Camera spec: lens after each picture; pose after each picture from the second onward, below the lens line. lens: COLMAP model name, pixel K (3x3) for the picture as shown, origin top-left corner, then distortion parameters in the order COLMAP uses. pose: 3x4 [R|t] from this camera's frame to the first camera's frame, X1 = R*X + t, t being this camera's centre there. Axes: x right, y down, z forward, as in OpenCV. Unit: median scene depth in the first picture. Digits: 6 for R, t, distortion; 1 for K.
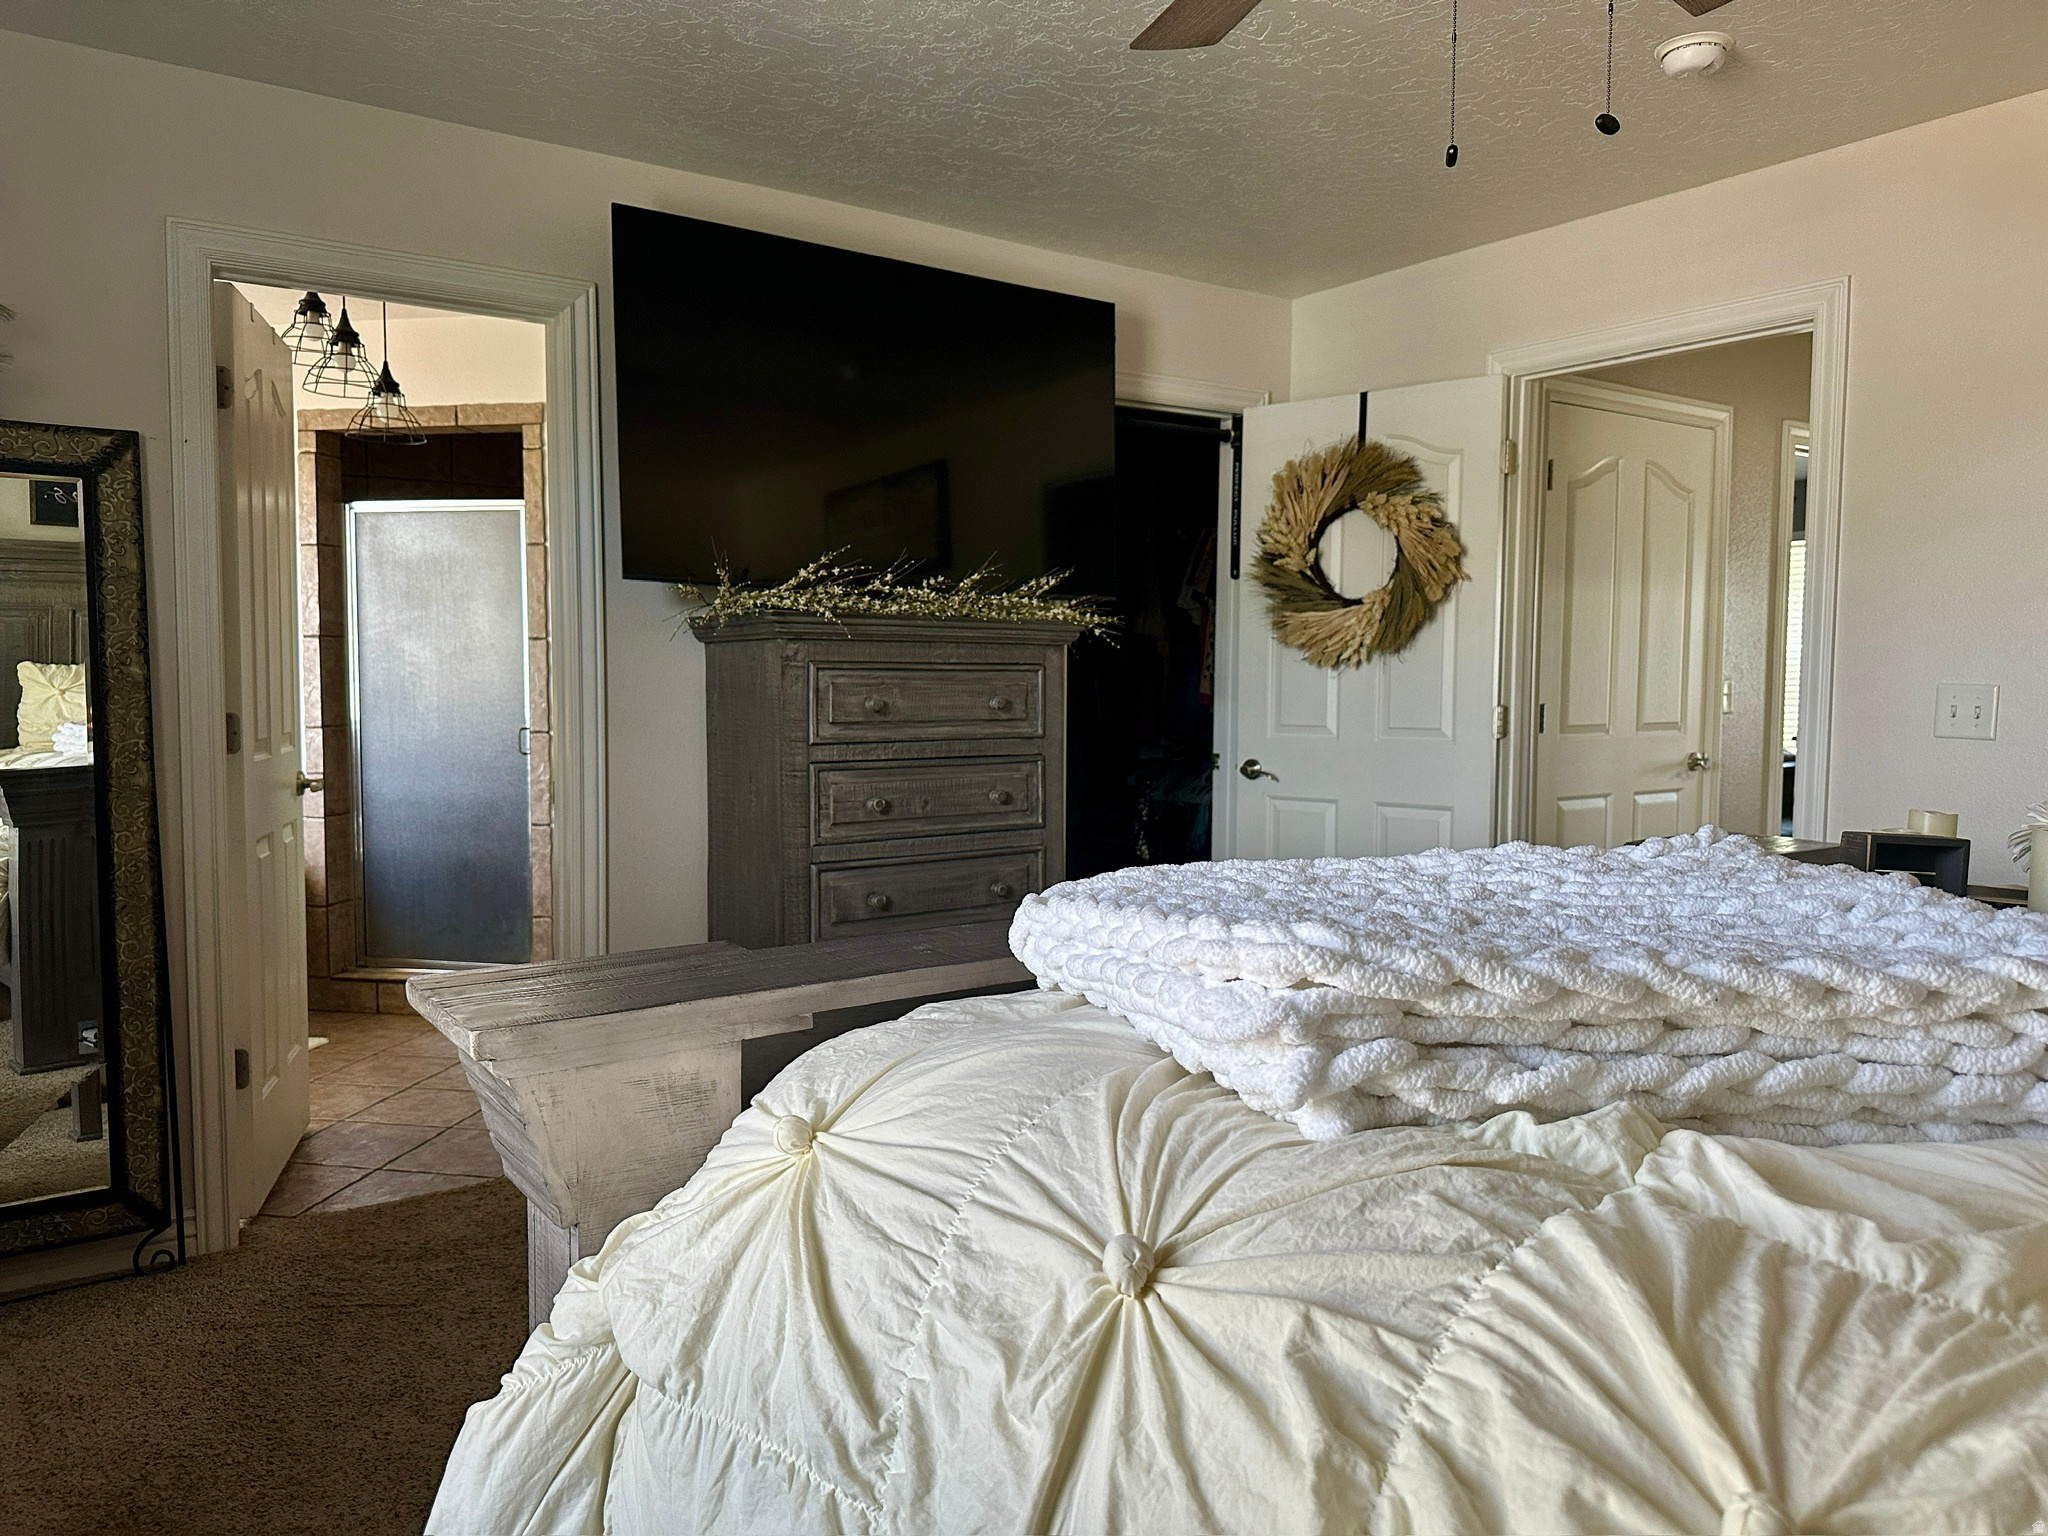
lens RADIAL K [[1447.1, 0, 1021.3], [0, 1447.1, 771.8], [0, 0, 1]] dist [0.068815, -0.092967]
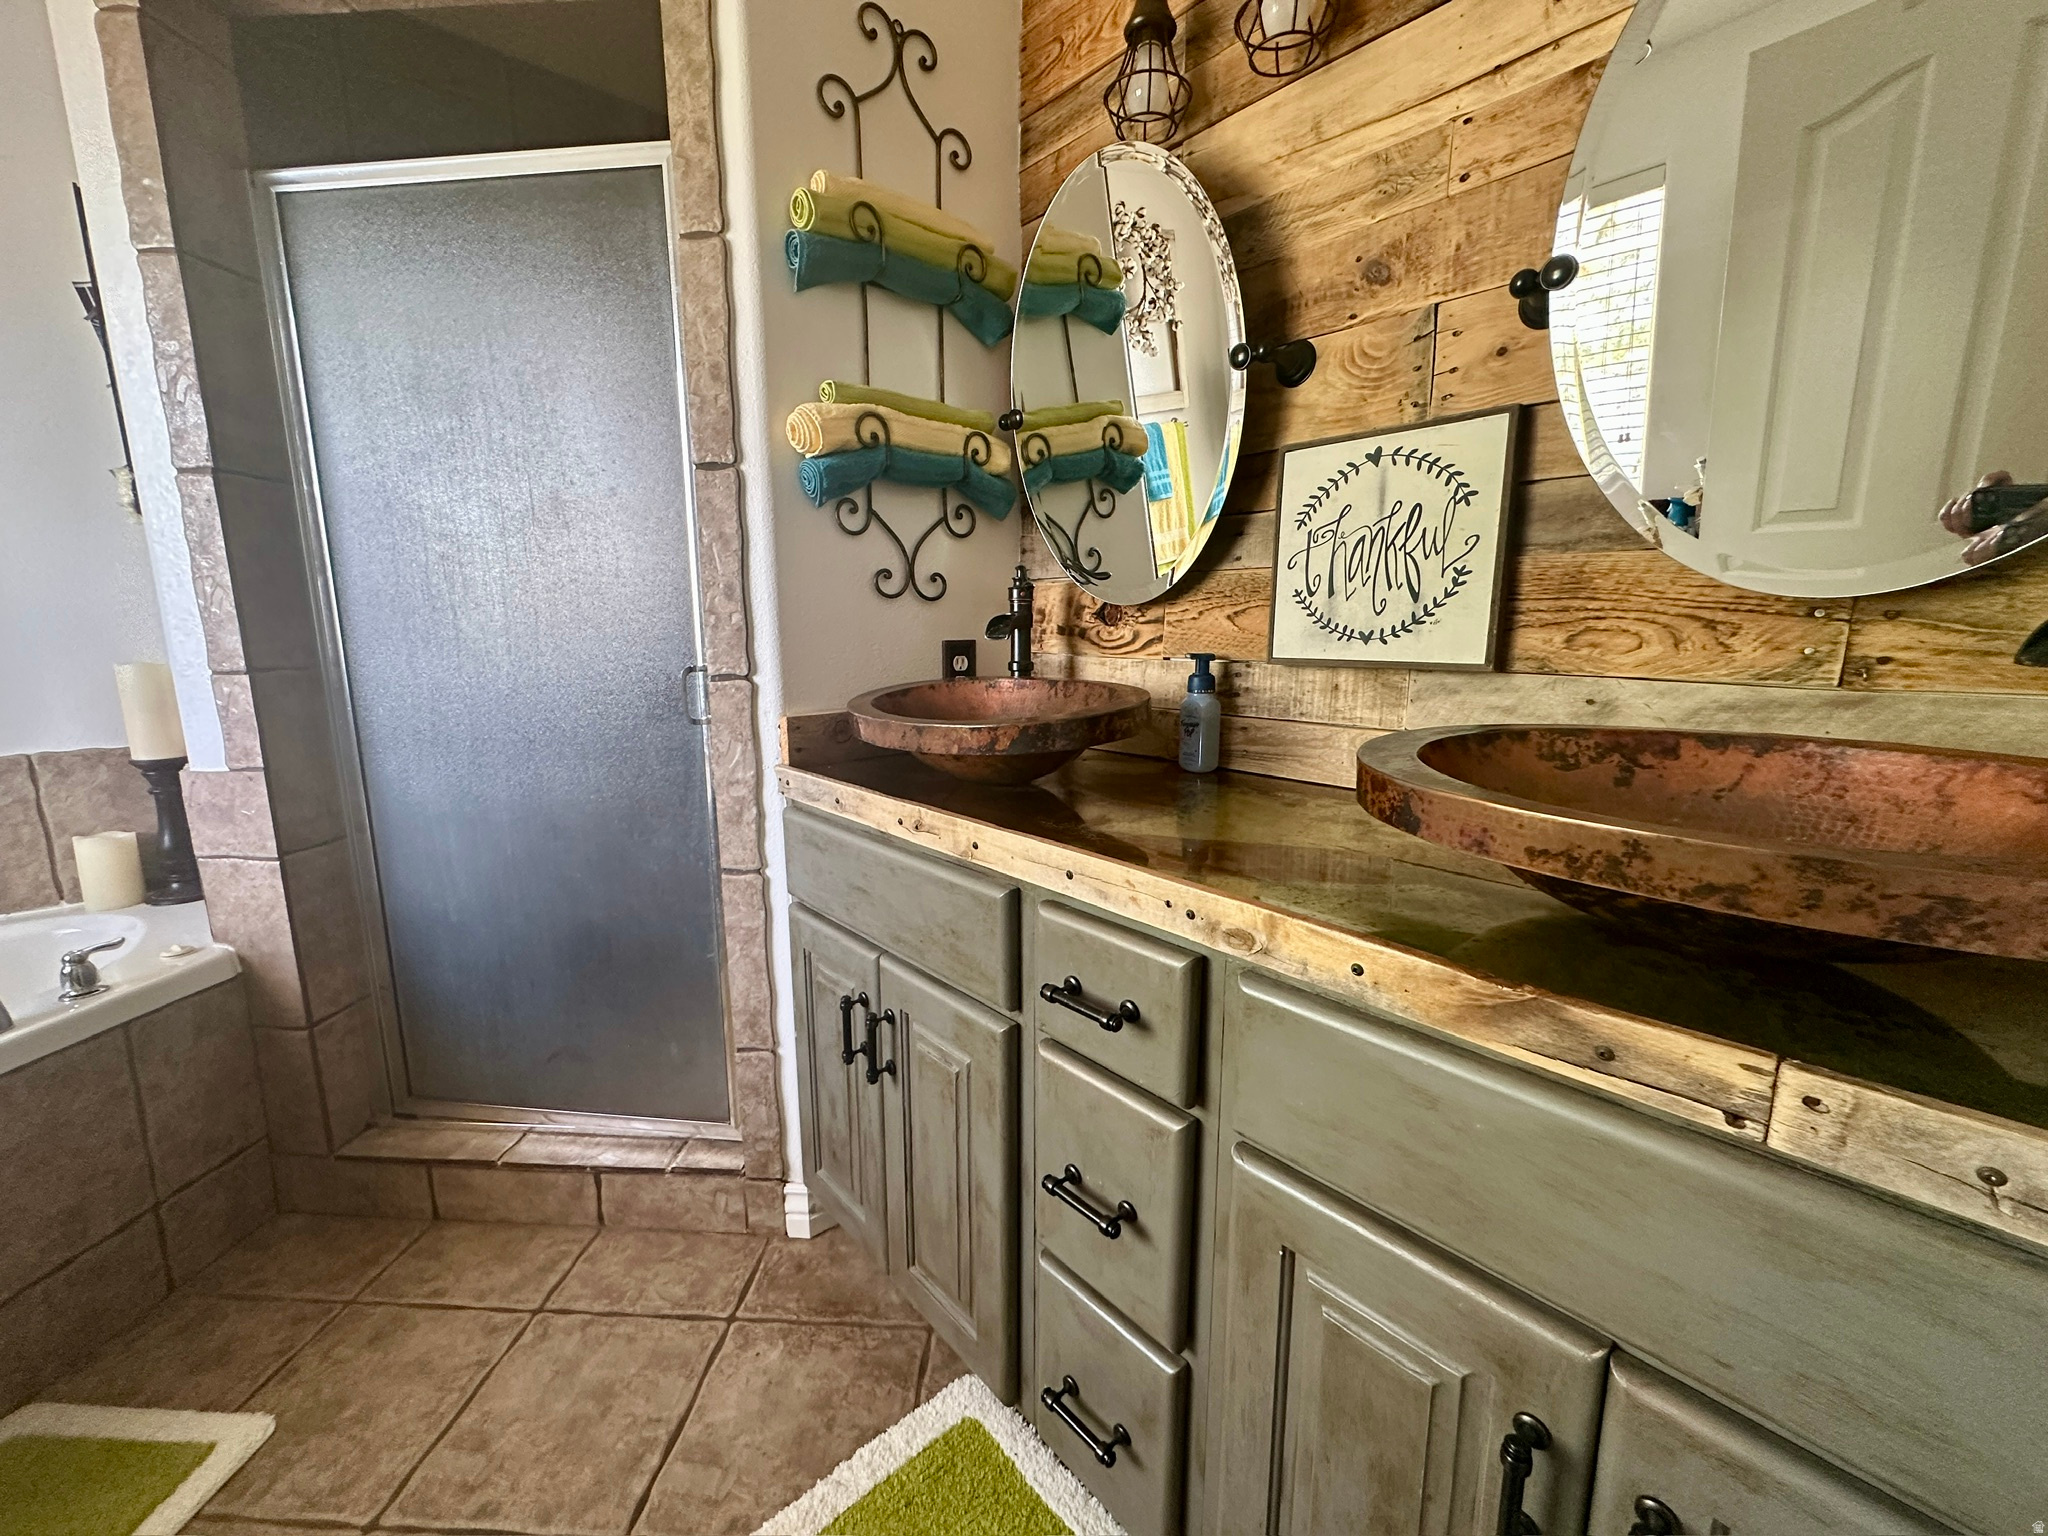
lens RADIAL K [[820.3, 0, 1024.1], [0, 820.3, 764.6], [0, 0, 1]] dist [-0.004031, 0.001102]
pose [[0.994162, -0.024747, 0.105019, -0.257764], [0.012425, 0.993124, 0.116407, -0.028177], [-0.107177, -0.114423, 0.987634, 0.707121]]
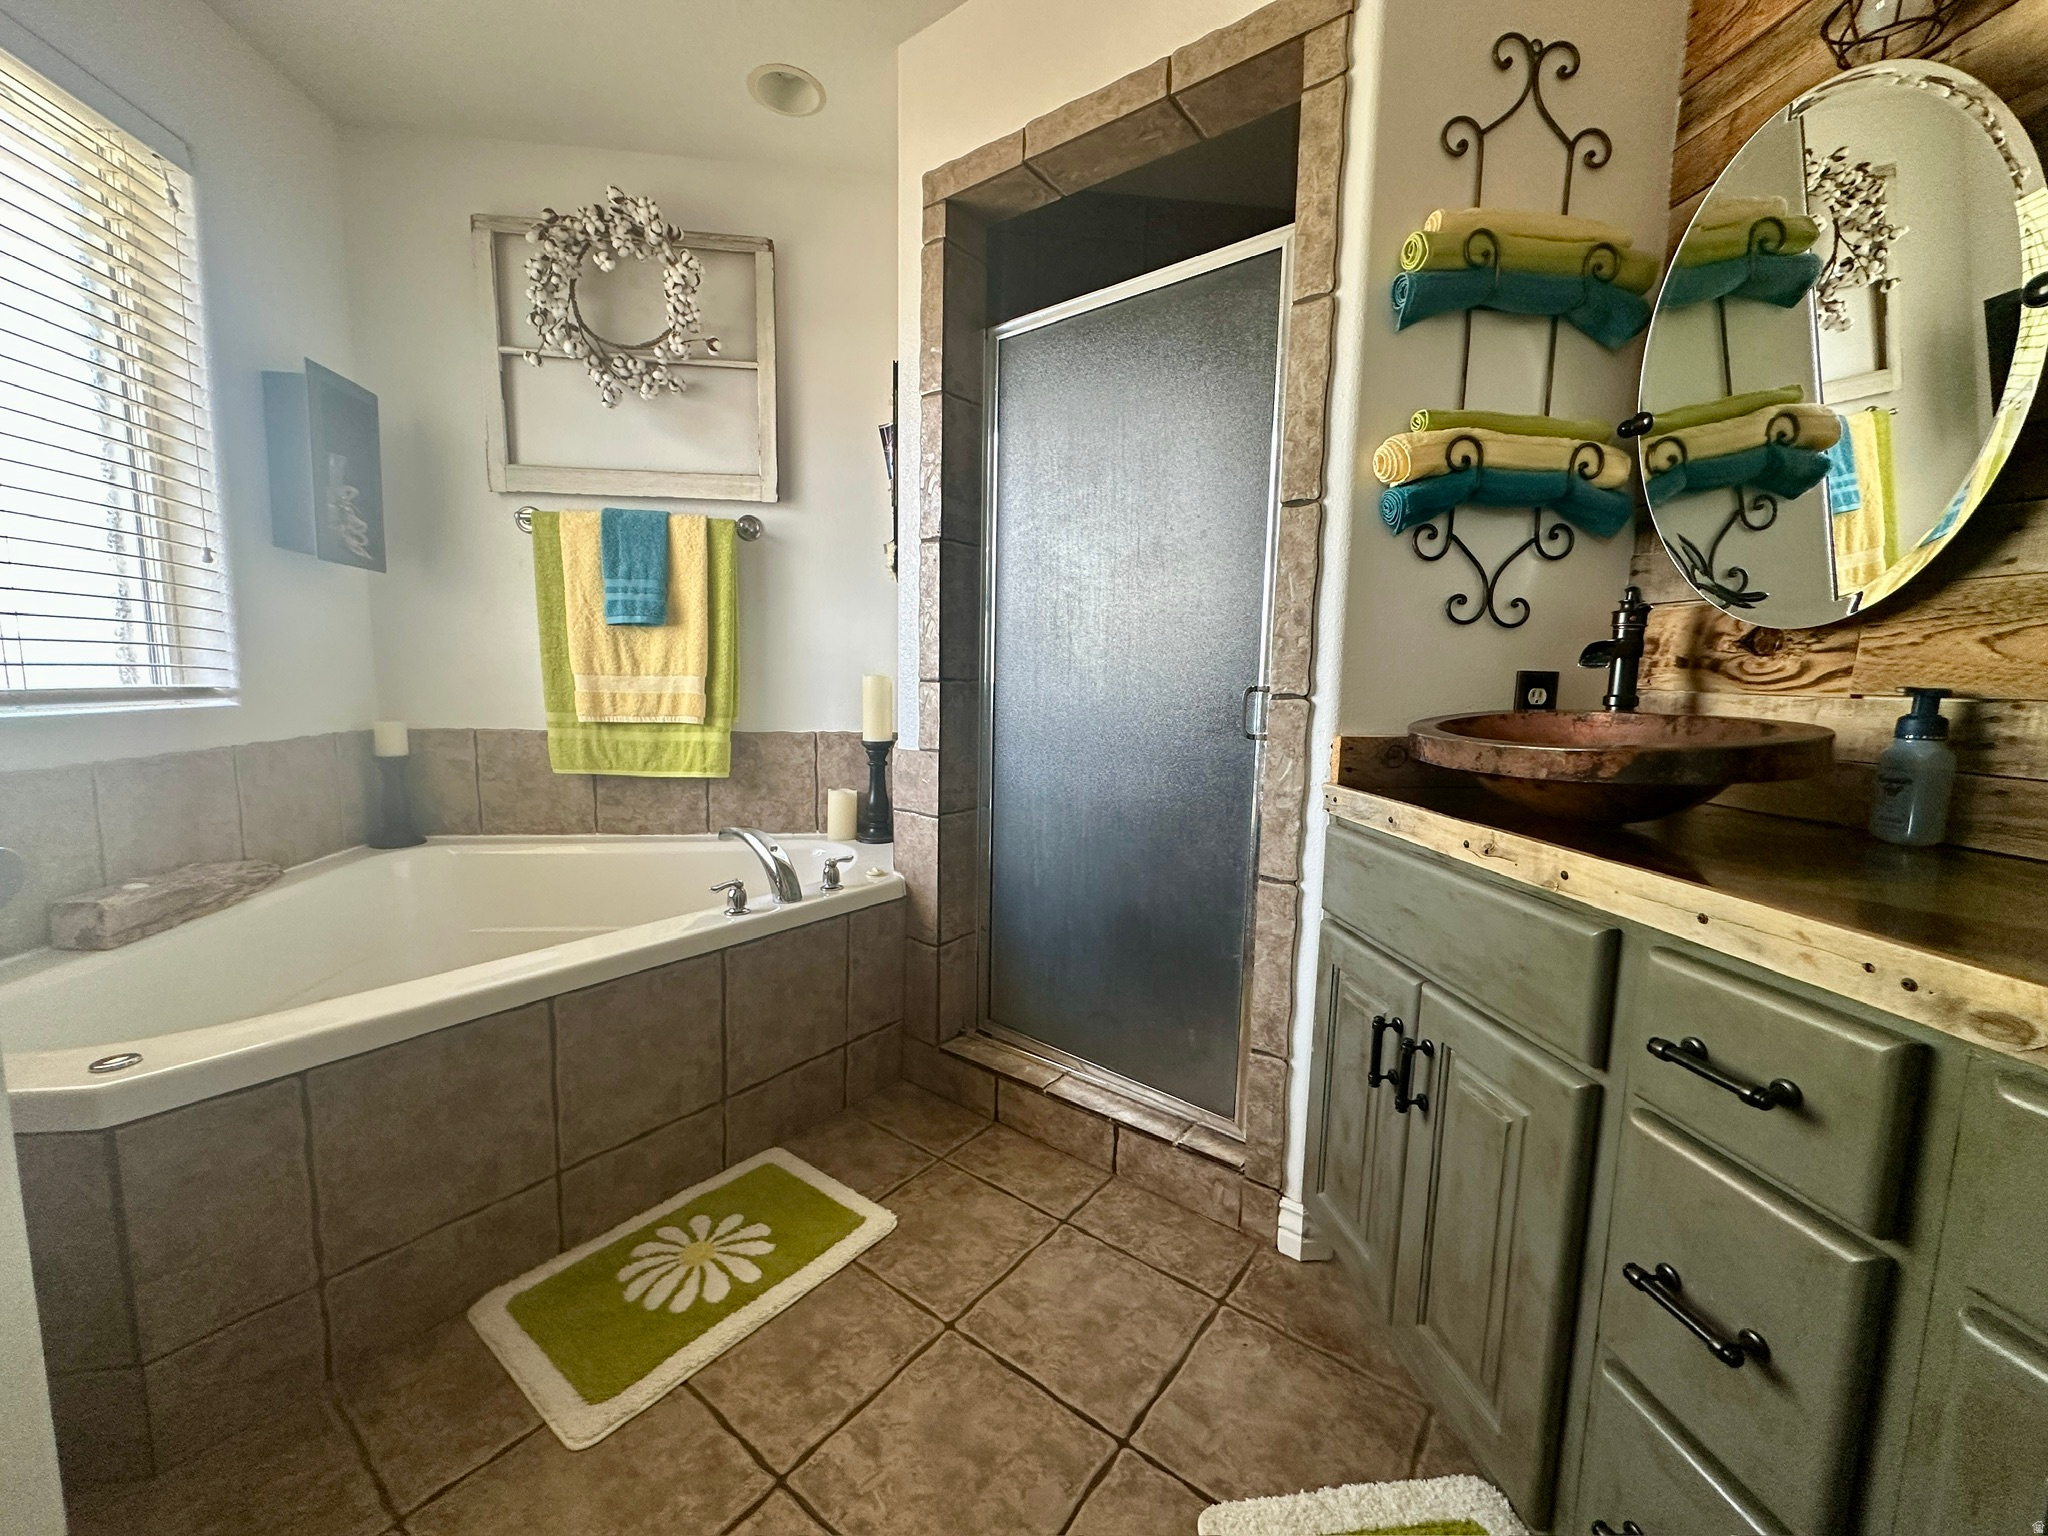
lens RADIAL K [[820.3, 0, 1017.5], [0, 820.3, 765.4], [0, 0, 1]] dist [-0.004031, 0.001102]
pose [[0.881205, 0.069735, -0.467562, -0.271655], [-0.045430, 0.996974, 0.063075, -0.016959], [0.470546, -0.034341, 0.881707, 0.687427]]
